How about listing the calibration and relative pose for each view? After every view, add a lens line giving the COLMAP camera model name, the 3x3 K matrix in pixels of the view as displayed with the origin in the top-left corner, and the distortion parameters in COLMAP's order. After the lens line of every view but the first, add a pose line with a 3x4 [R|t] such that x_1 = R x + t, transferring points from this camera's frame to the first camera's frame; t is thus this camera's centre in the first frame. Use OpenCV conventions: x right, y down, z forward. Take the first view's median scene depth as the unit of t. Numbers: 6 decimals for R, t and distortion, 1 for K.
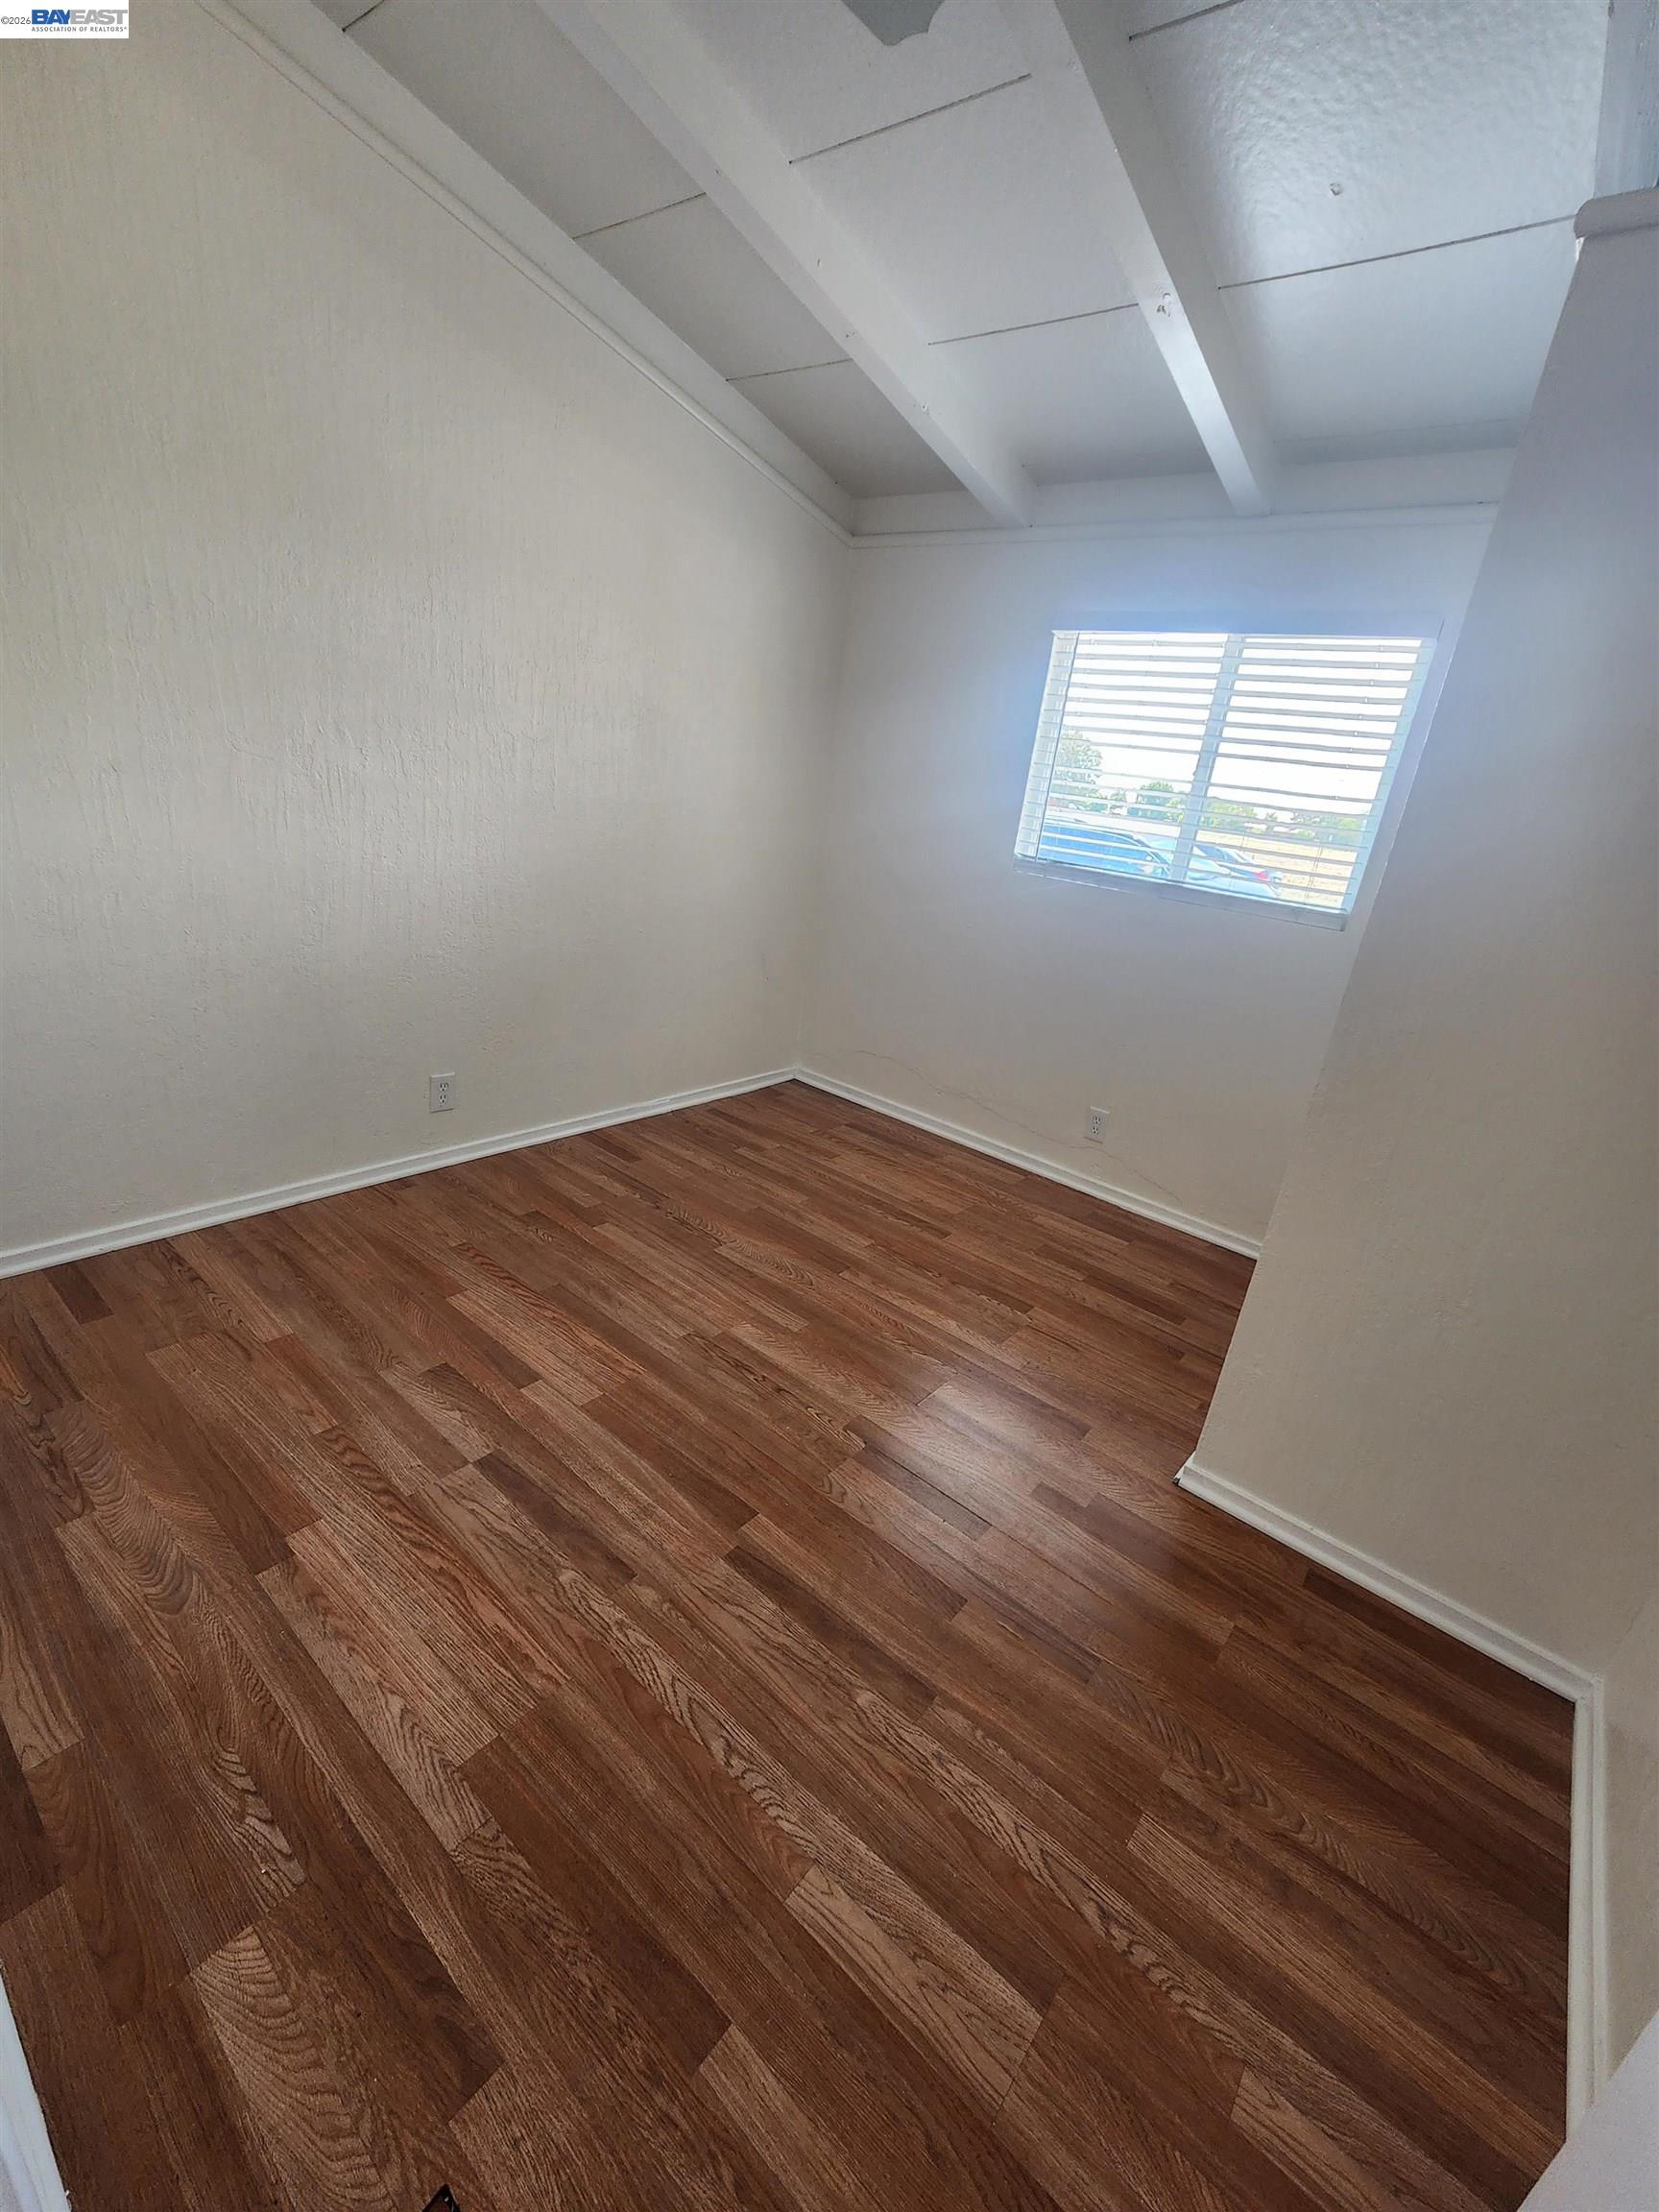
lens RADIAL K [[911.1, 0, 838.2], [0, 911.1, 1101.5], [0, 0, 1]] dist [-0.003594, 0.002627]
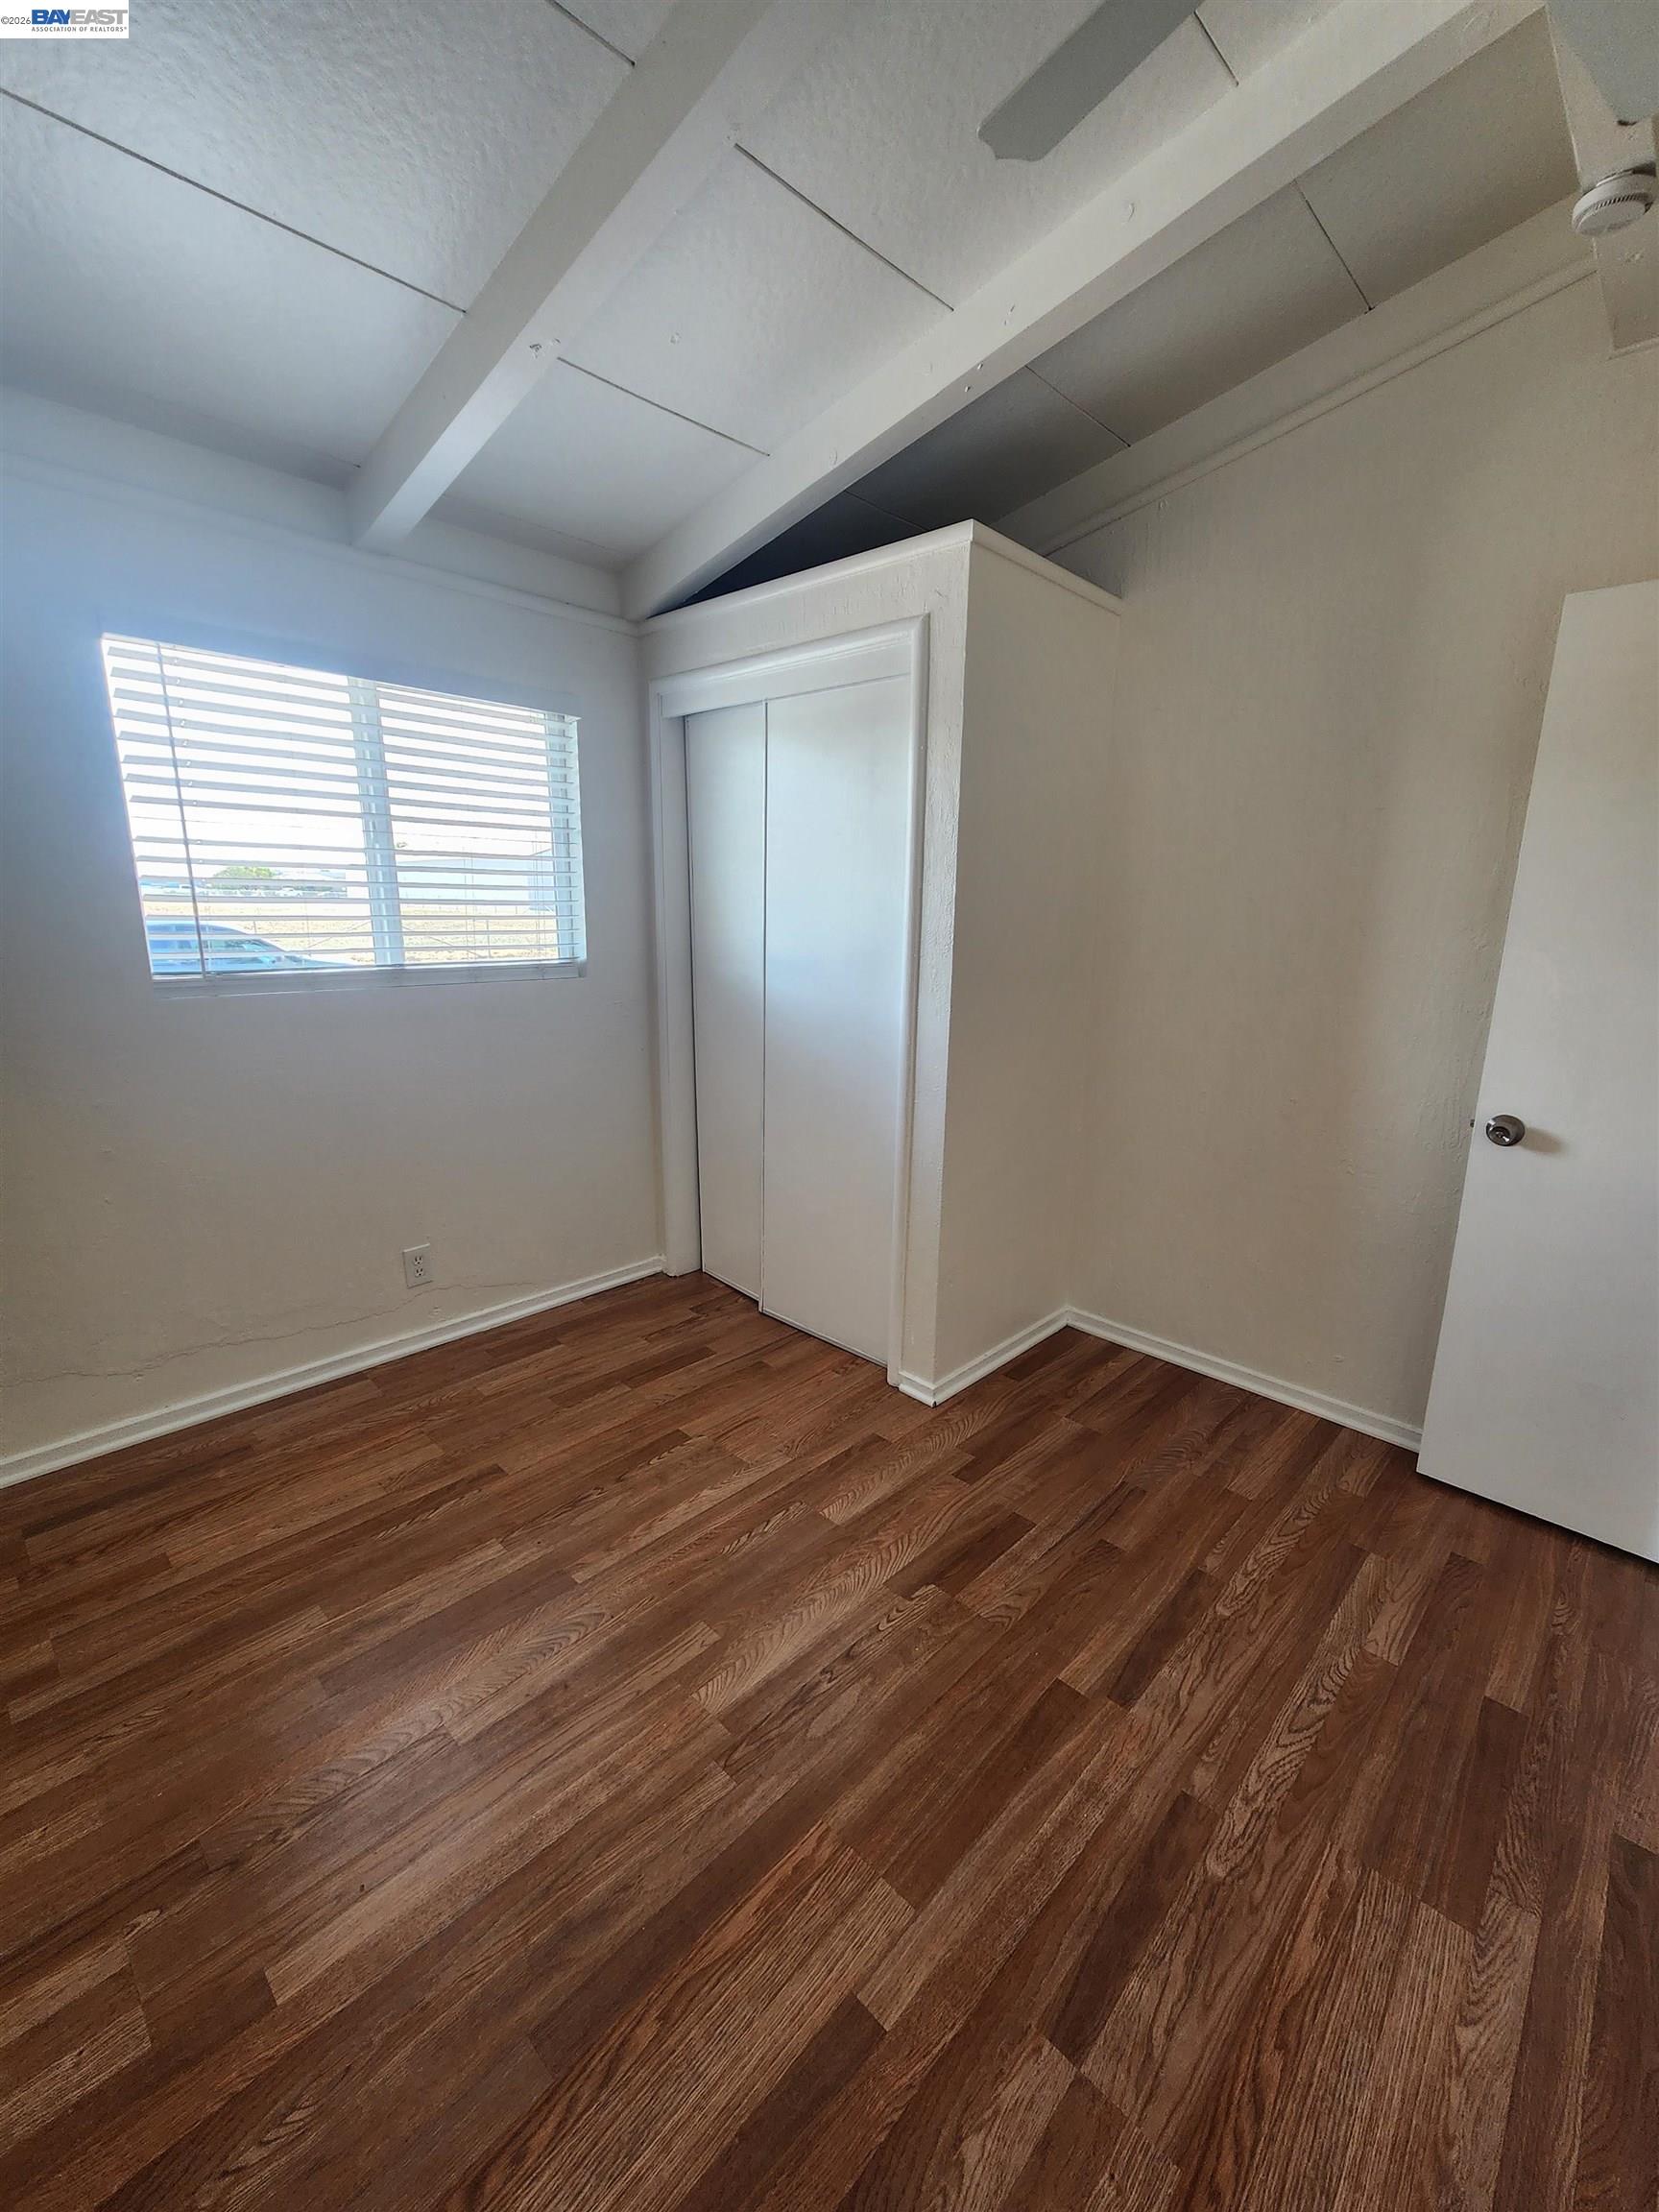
lens RADIAL K [[911.1, 0, 840.1], [0, 911.1, 1122.6], [0, 0, 1]] dist [-0.003594, 0.002627]
pose [[0.076125, -0.353755, 0.932235, -0.798440], [0.325460, 0.892556, 0.312121, -0.437822], [-0.942487, 0.279645, 0.183079, 0.901166]]
